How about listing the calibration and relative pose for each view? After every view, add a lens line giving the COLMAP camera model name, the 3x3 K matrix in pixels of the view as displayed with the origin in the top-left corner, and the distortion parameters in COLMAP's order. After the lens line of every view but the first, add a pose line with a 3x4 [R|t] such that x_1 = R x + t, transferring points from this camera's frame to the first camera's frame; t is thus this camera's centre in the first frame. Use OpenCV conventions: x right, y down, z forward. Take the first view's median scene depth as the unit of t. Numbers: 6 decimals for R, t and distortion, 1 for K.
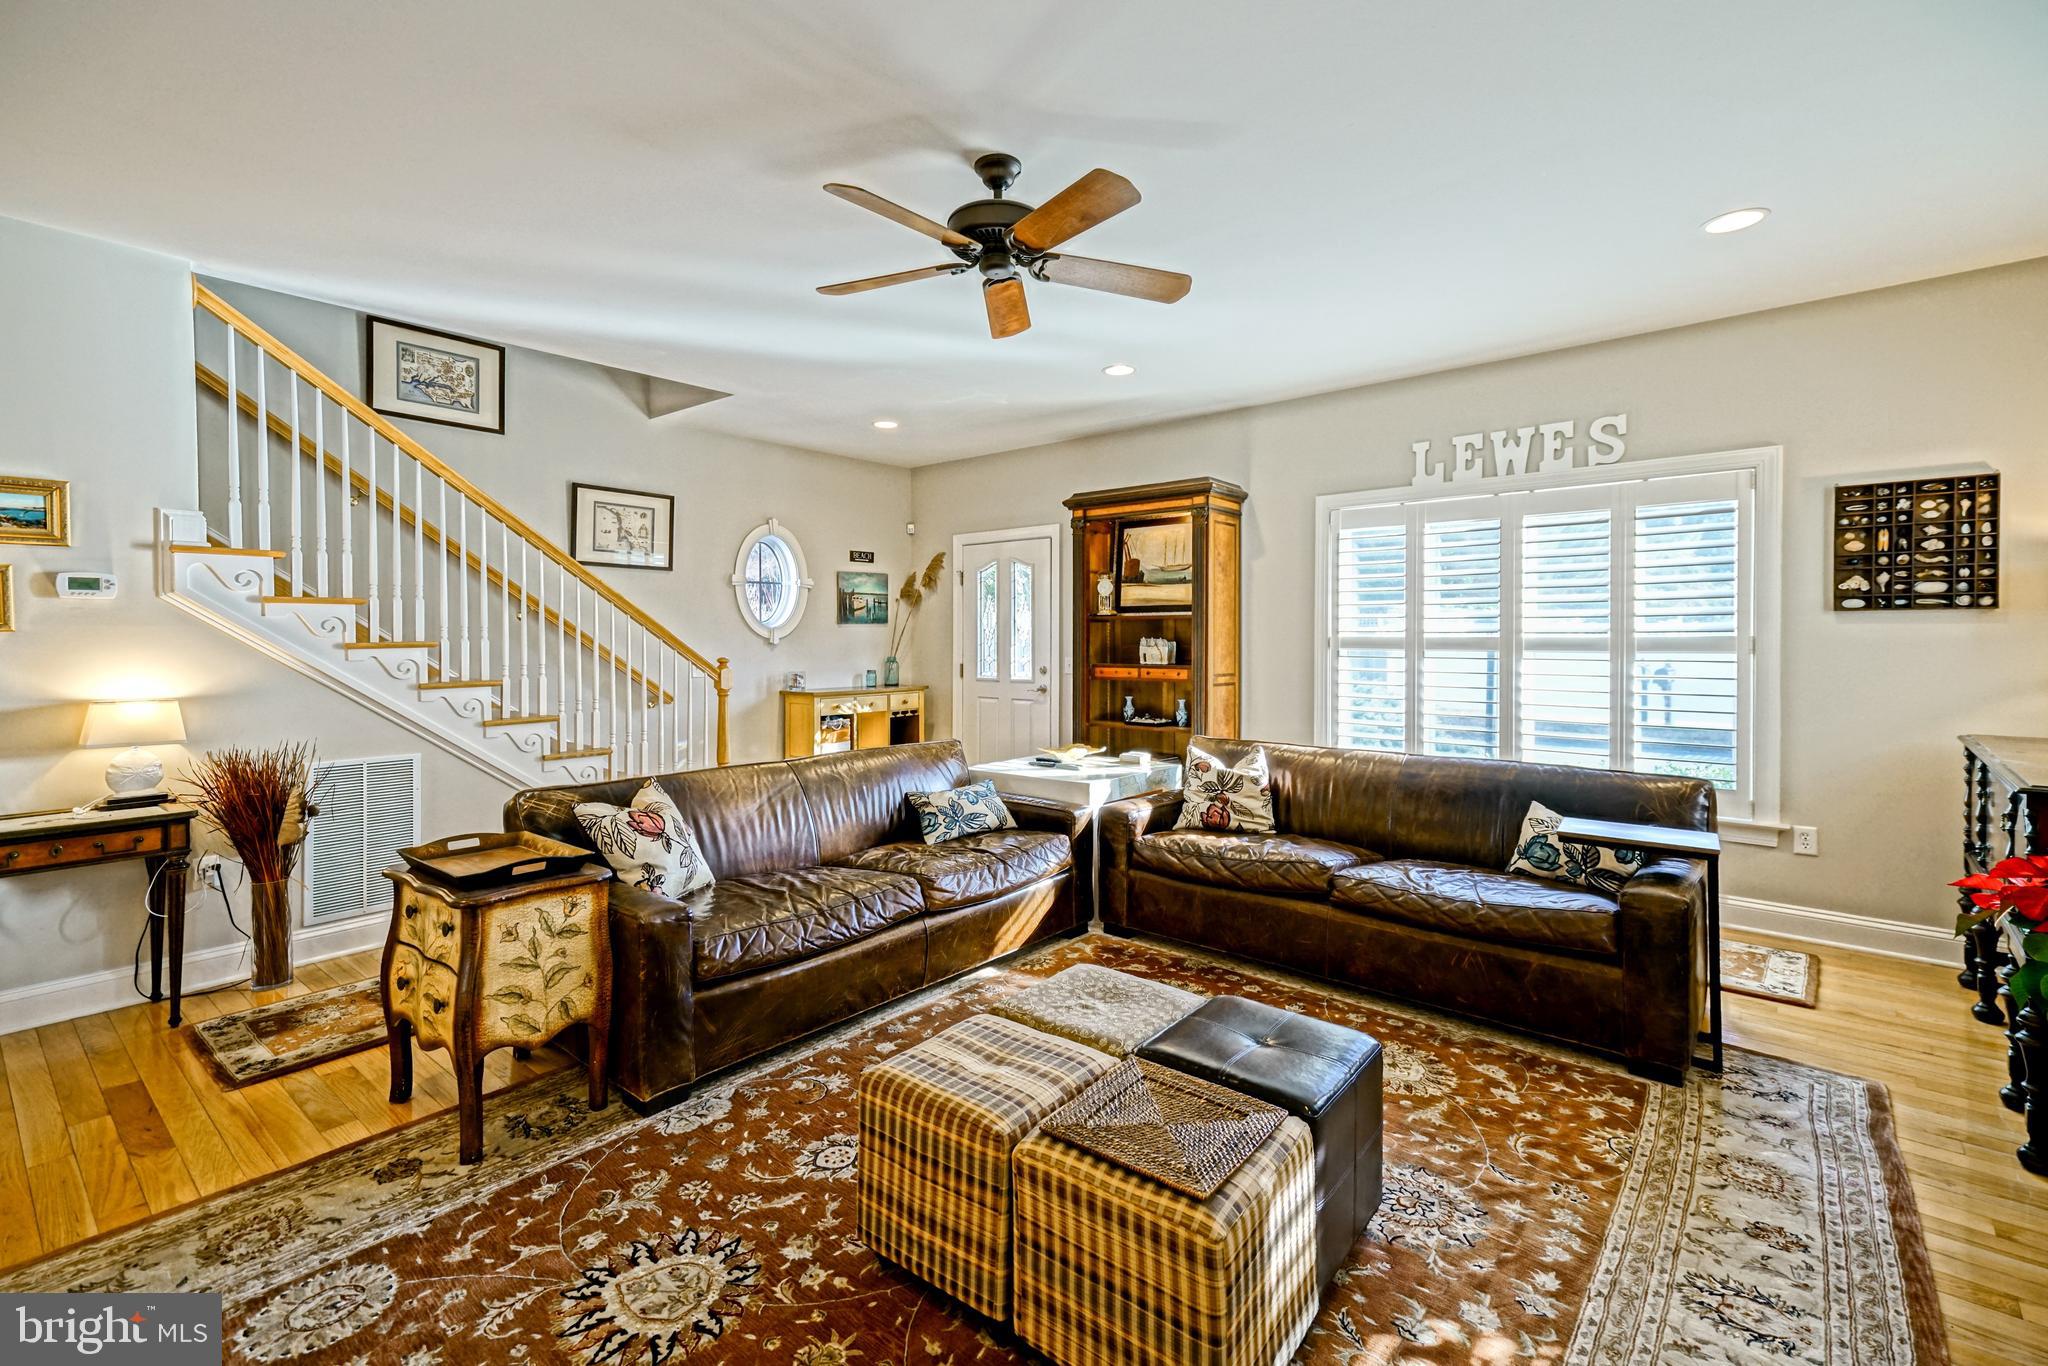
lens RADIAL K [[900.3, 0, 996.2], [0, 900.3, 640.7], [0, 0, 1]] dist [0.036627, -0.000742]
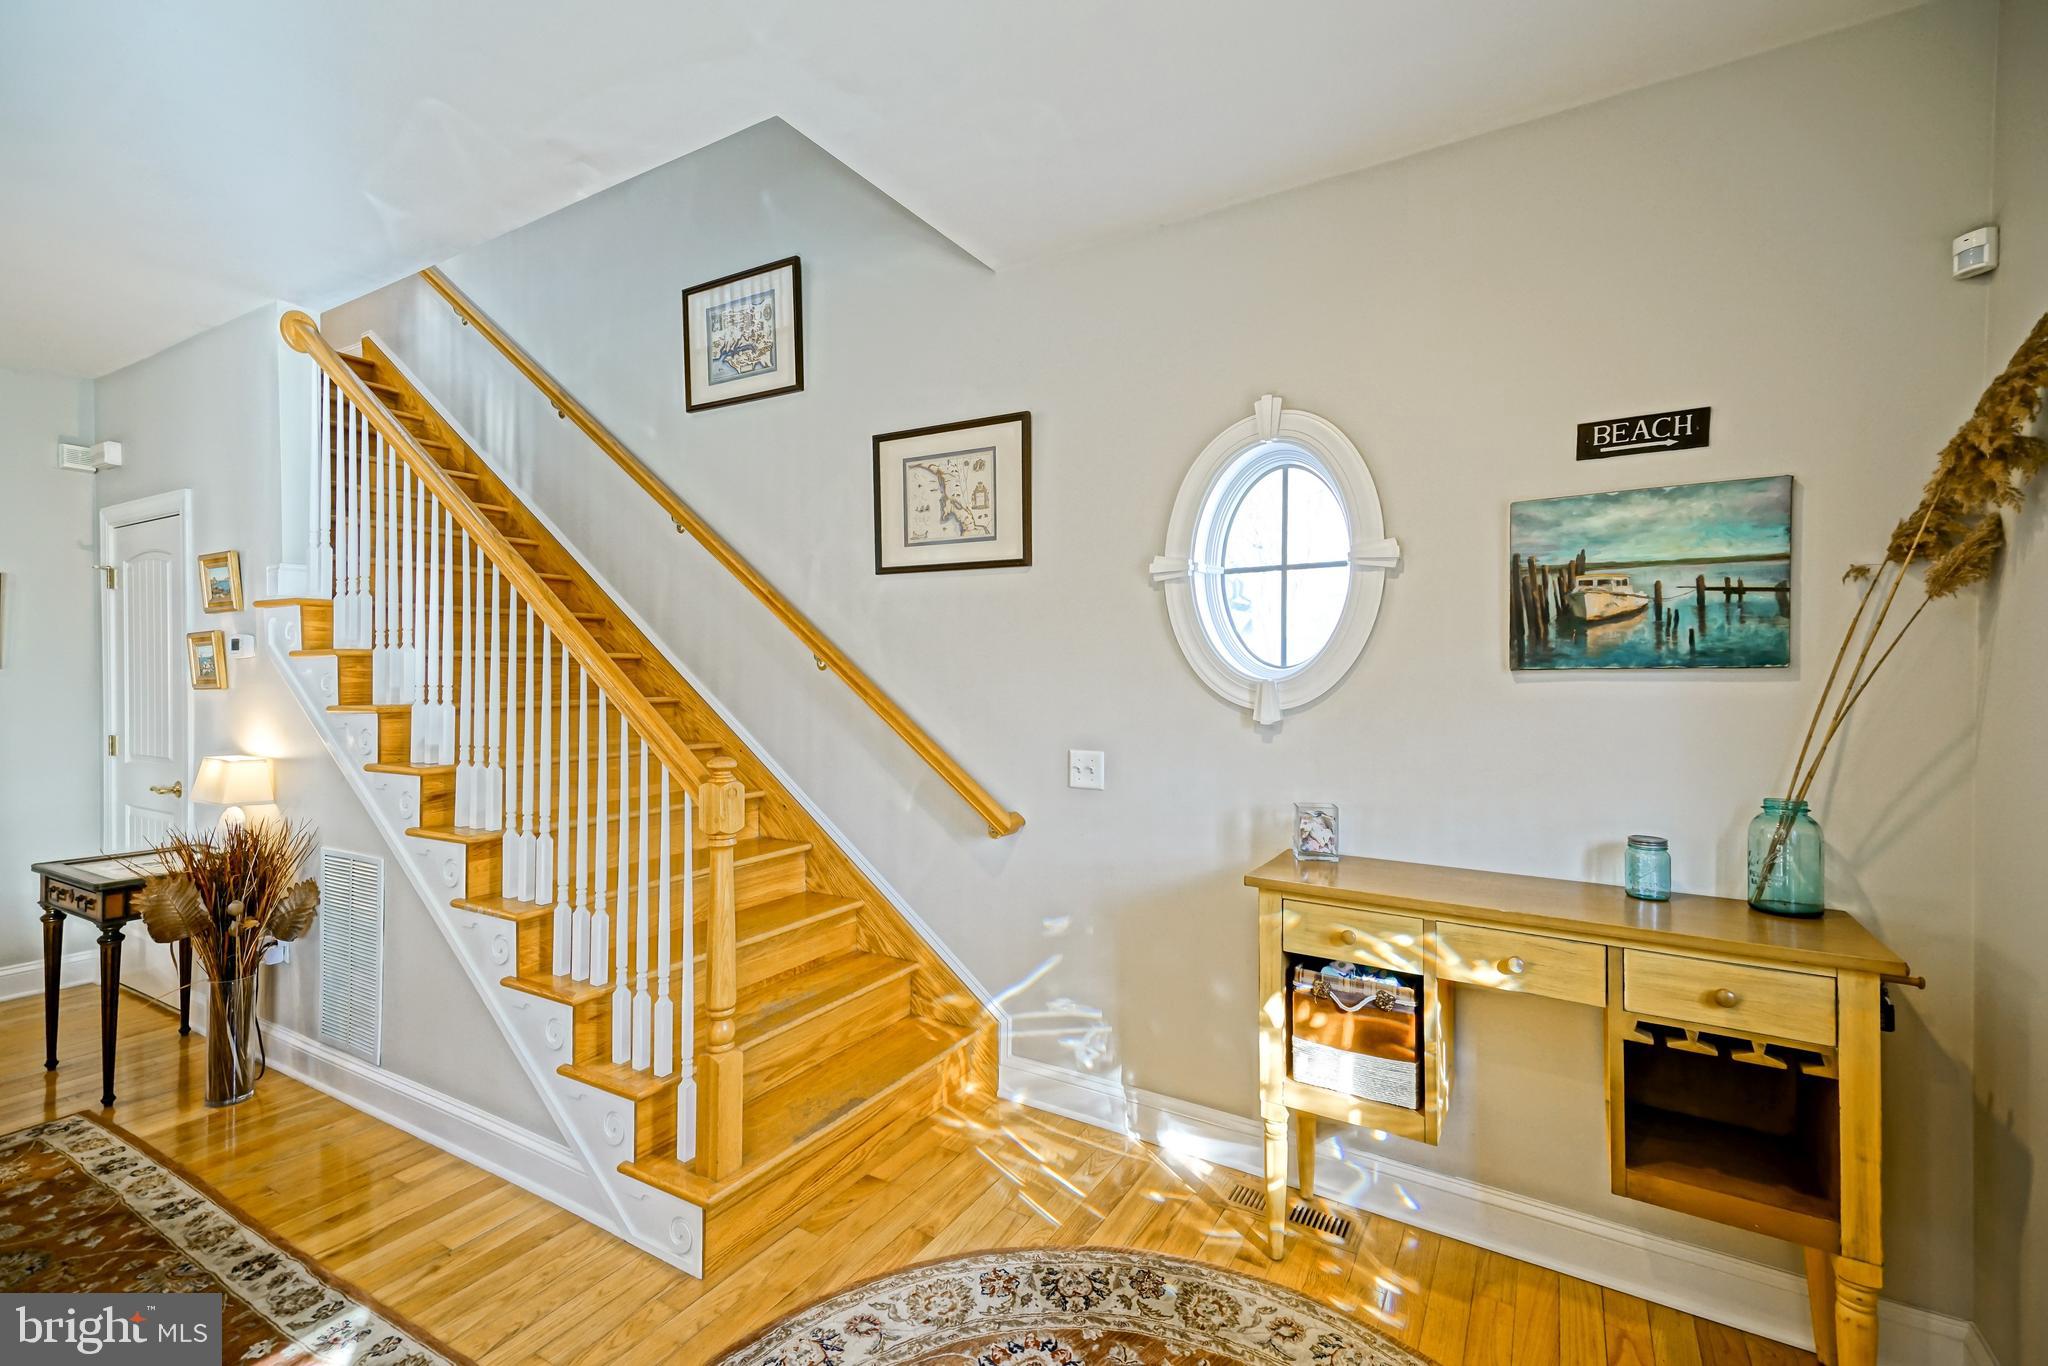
lens RADIAL K [[900.3, 0, 1022.4], [0, 900.3, 680.6], [0, 0, 1]] dist [0.036627, -0.000742]
pose [[0.178182, 0.017009, -0.983851, 0.198467], [-0.005971, 0.999851, 0.016204, -0.036231], [0.983979, 0.002987, 0.178257, 1.456247]]
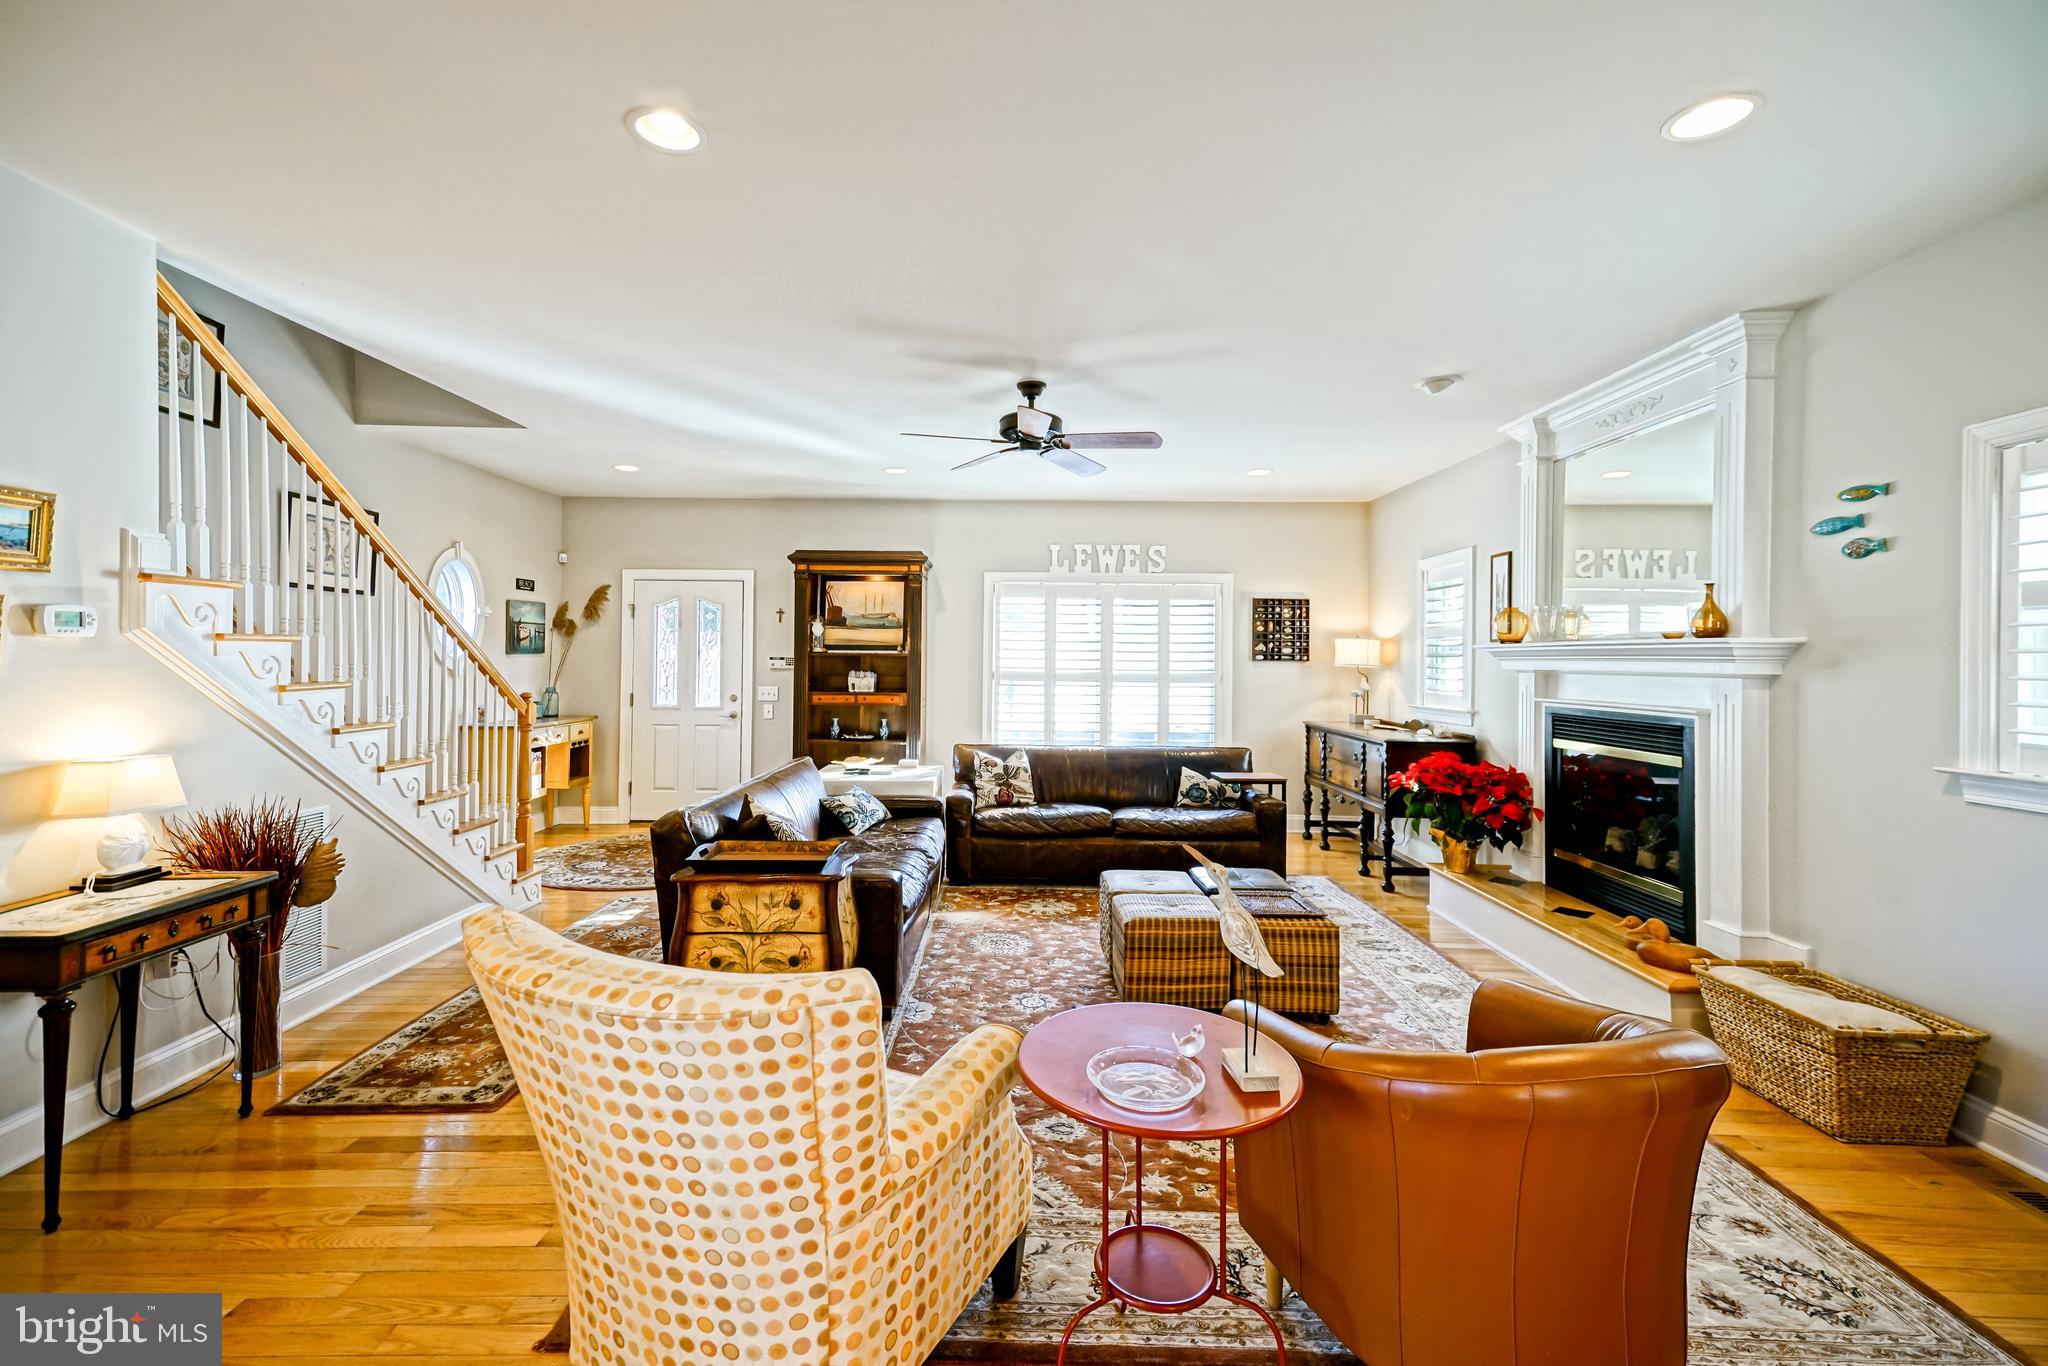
lens RADIAL K [[900.3, 0, 971.6], [0, 900.3, 649.7], [0, 0, 1]] dist [0.036627, -0.000742]
pose [[0.780821, 0.014546, 0.624585, -0.740774], [-0.006951, 0.999869, -0.014597, -0.023587], [-0.624716, 0.007056, 0.780820, -0.118321]]
